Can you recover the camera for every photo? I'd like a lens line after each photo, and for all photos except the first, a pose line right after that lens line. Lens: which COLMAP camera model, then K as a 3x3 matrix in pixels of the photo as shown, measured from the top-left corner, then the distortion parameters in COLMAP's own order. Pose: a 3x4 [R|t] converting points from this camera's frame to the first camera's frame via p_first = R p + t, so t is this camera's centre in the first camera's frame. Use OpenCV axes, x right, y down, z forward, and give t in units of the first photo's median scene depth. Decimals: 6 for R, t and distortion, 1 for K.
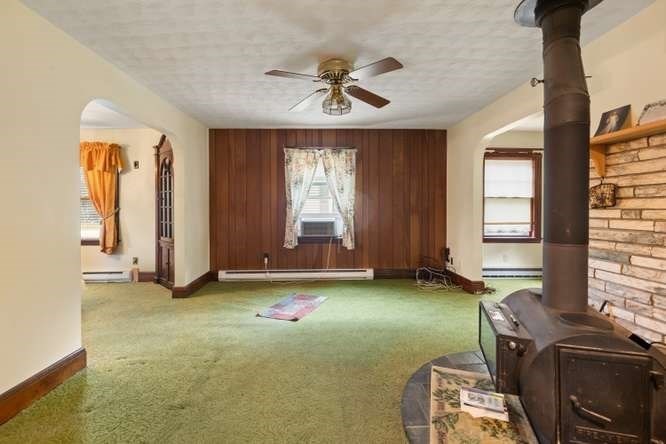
lens RADIAL K [[303.0, 0, 333.1], [0, 303.0, 215.9], [0, 0, 1]] dist [-0.003158, -0.000740]
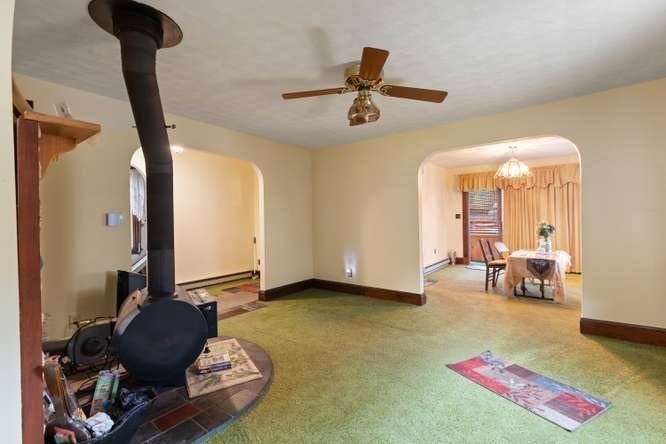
lens RADIAL K [[303.0, 0, 334.2], [0, 303.0, 217.3], [0, 0, 1]] dist [-0.003158, -0.000740]
pose [[-0.642213, 0.017326, -0.766330, 1.045644], [-0.003115, 0.999677, 0.025212, -0.090518], [0.766520, 0.018578, -0.641952, 2.016865]]
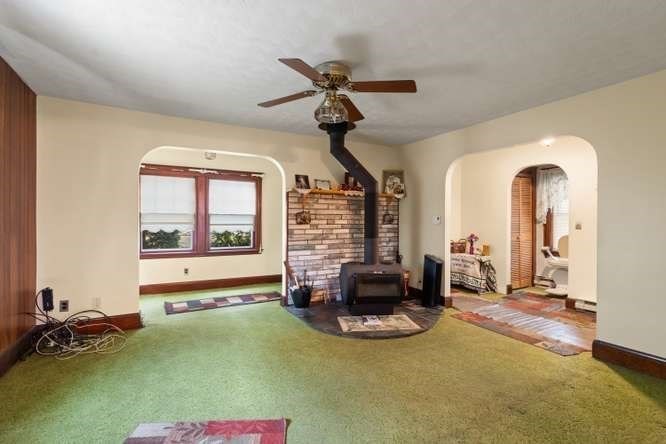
lens RADIAL K [[317.7, 0, 333.0], [0, 317.7, 221.0], [0, 0, 1]] dist [-0.000692, -0.000273]
pose [[-0.446049, -0.002044, 0.895006, -1.136905], [0.023128, 0.999637, 0.013810, -0.074817], [-0.894710, 0.026860, -0.445840, 1.880480]]
